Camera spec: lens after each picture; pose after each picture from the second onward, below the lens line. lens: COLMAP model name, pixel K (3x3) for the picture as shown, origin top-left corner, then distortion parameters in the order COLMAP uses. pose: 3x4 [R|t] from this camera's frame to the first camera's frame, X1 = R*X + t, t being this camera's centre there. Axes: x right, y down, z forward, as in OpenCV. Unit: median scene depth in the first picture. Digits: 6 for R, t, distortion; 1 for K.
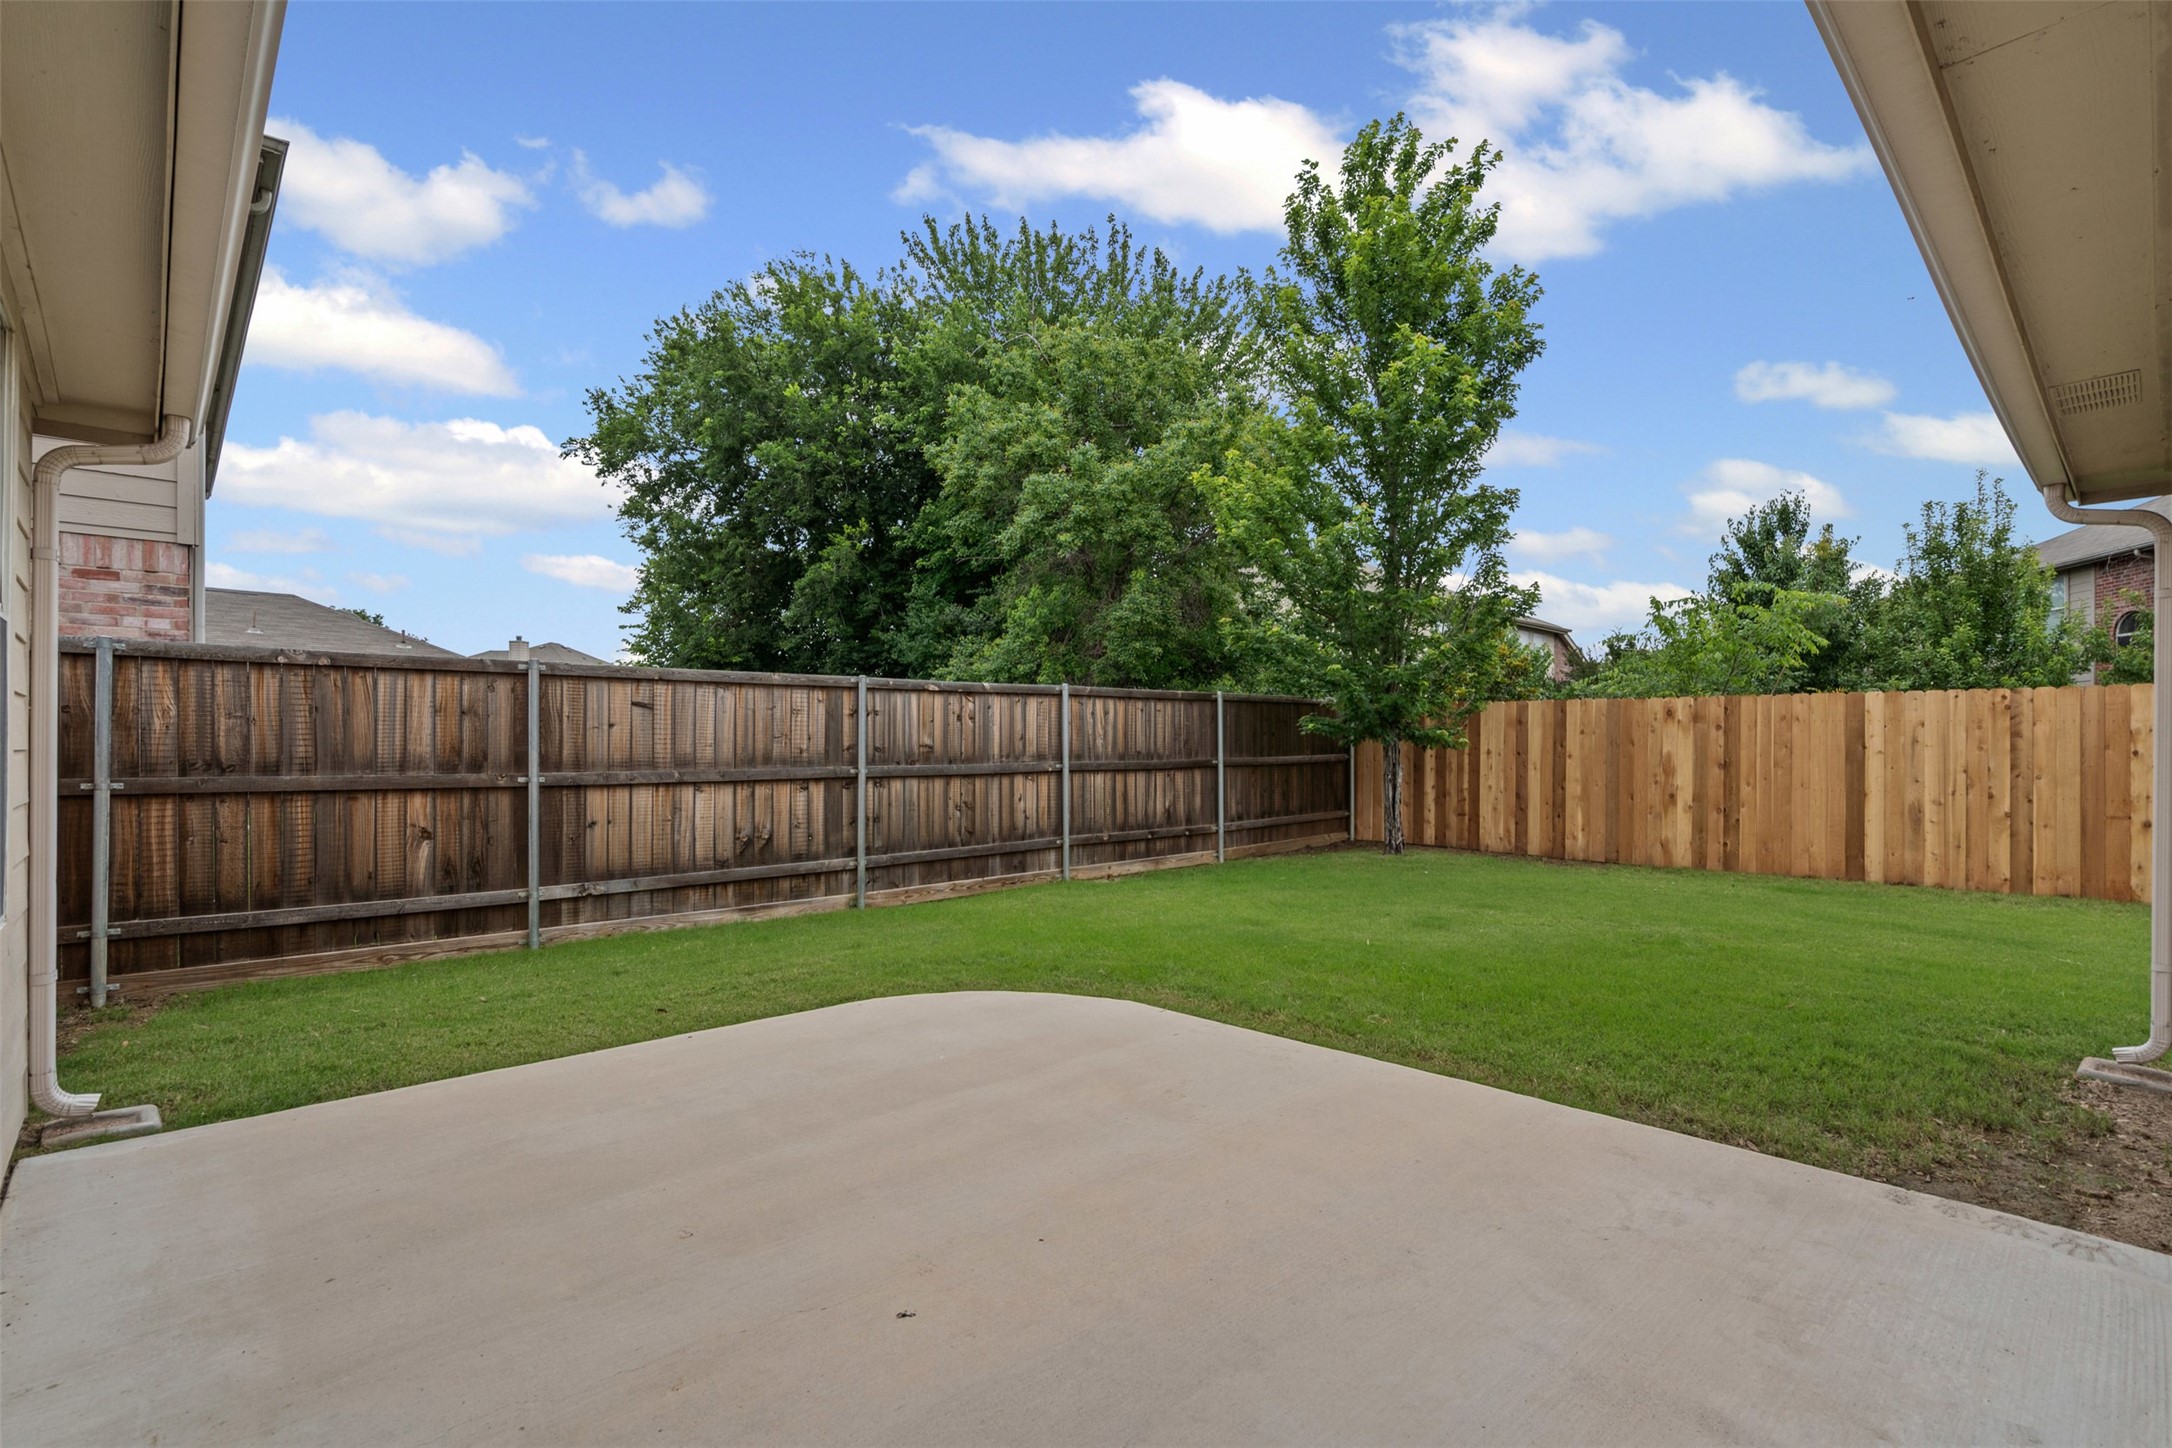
lens RADIAL K [[988.2, 0, 1073.2], [0, 988.2, 734.7], [0, 0, 1]] dist [-0.001312, 0.001235]
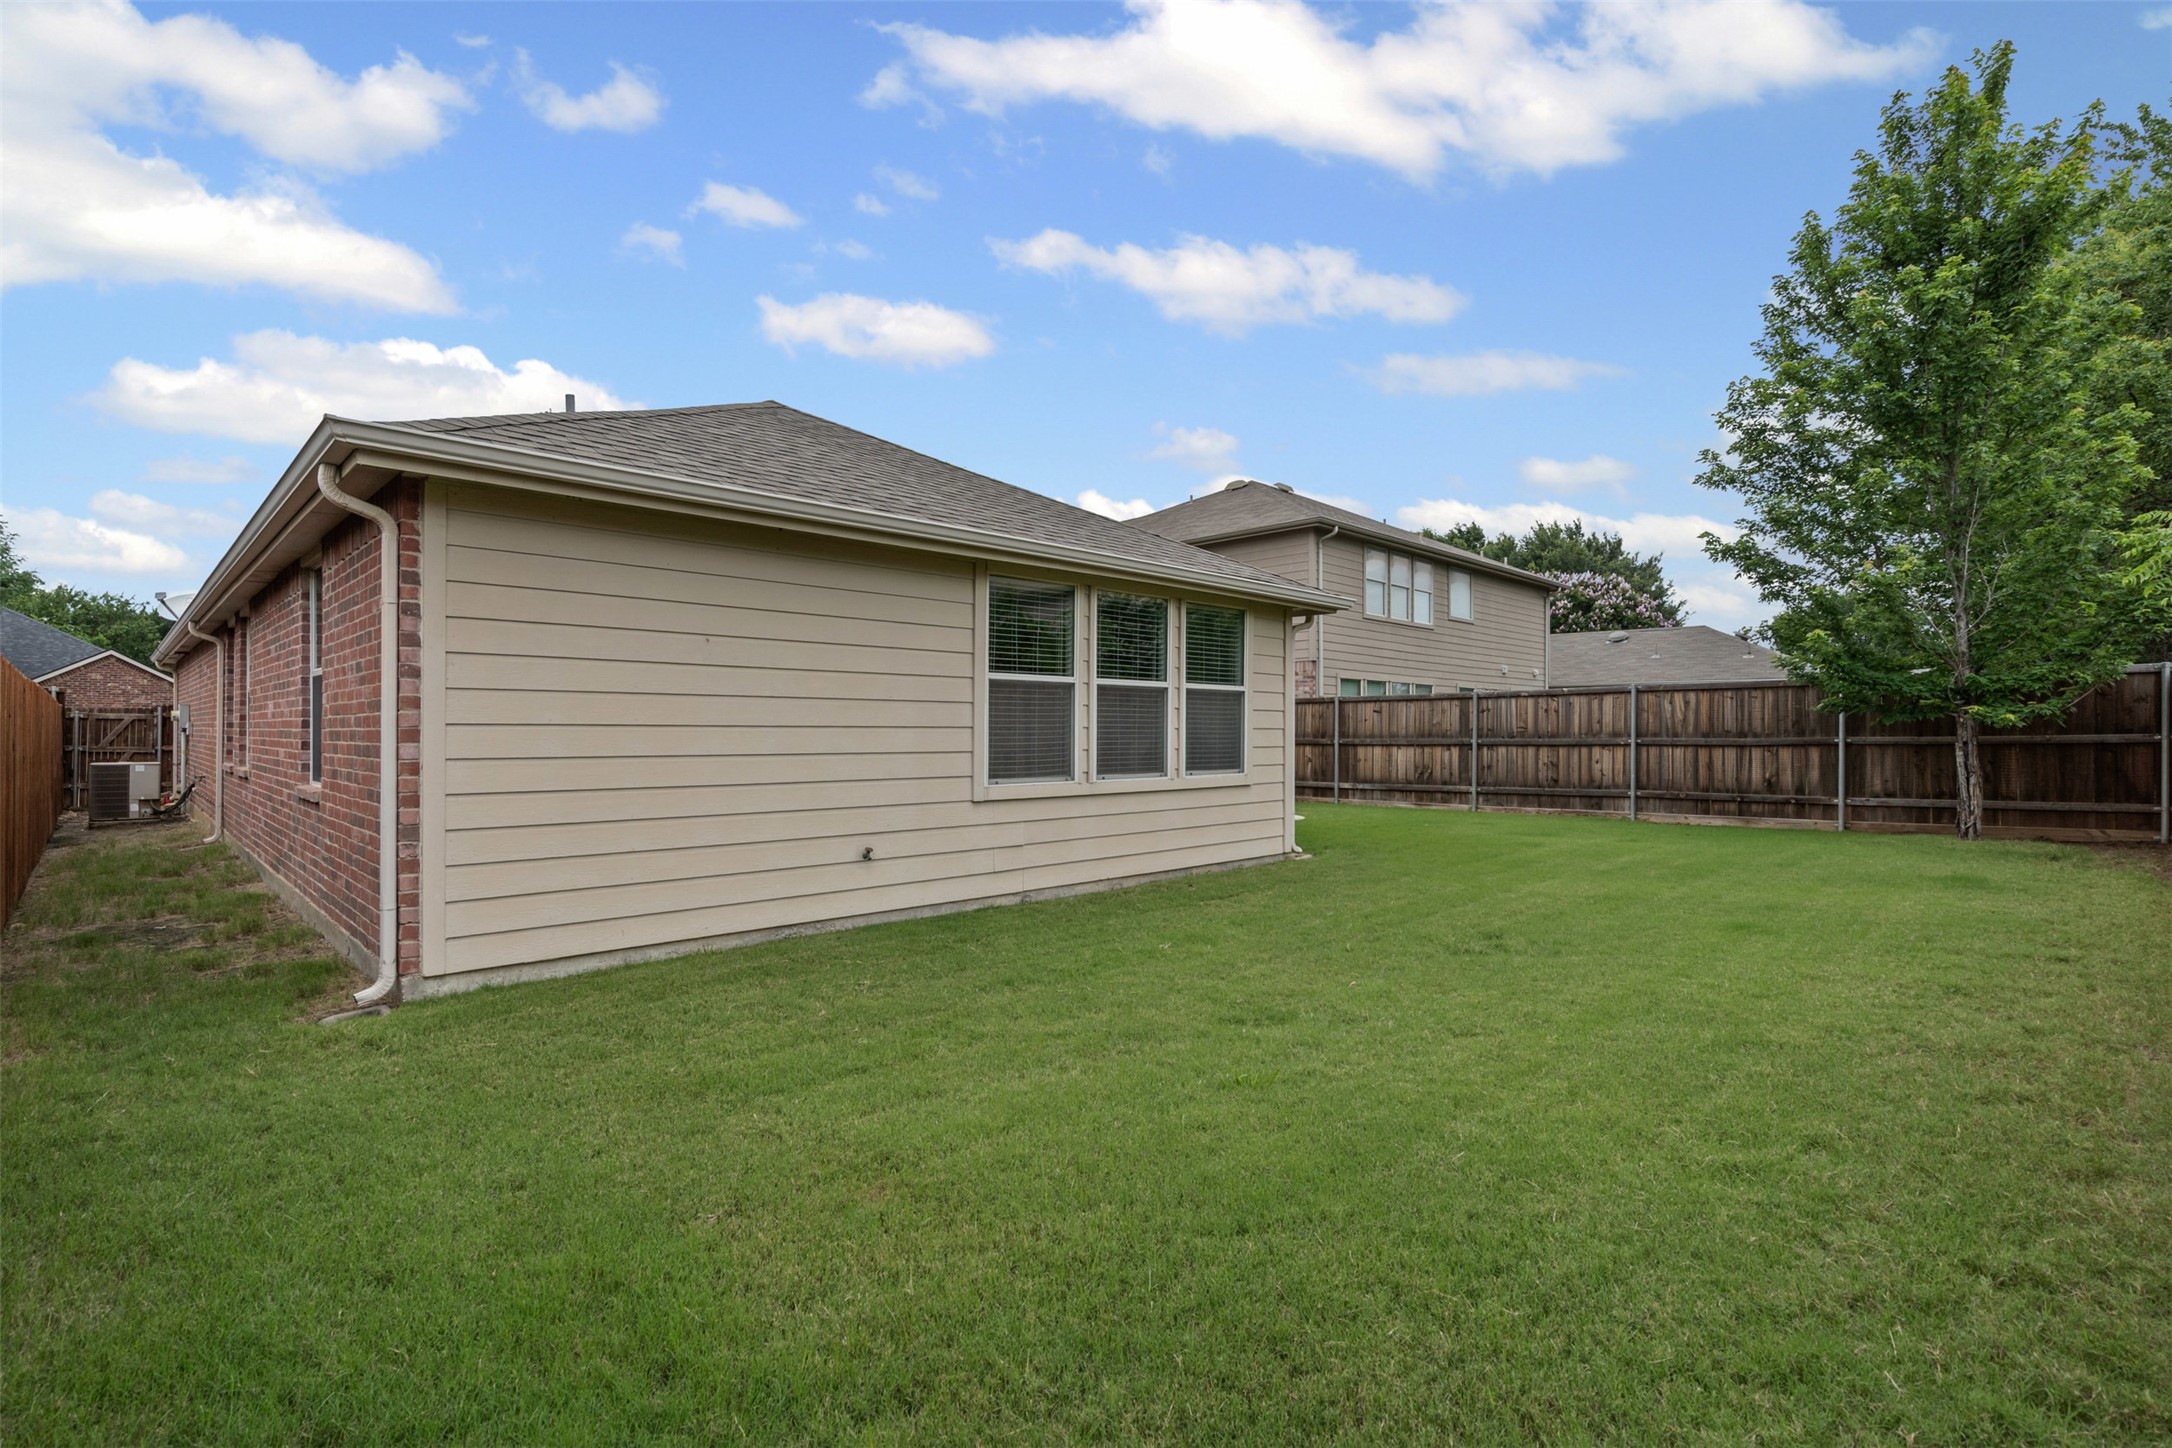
lens RADIAL K [[988.2, 0, 1073.2], [0, 988.2, 734.7], [0, 0, 1]] dist [-0.001312, 0.001235]
pose [[0.046482, 0.001671, -0.998918, 1.497617], [0.015151, 0.999882, 0.002377, 0.007100], [0.998804, -0.015245, 0.046452, 0.125321]]
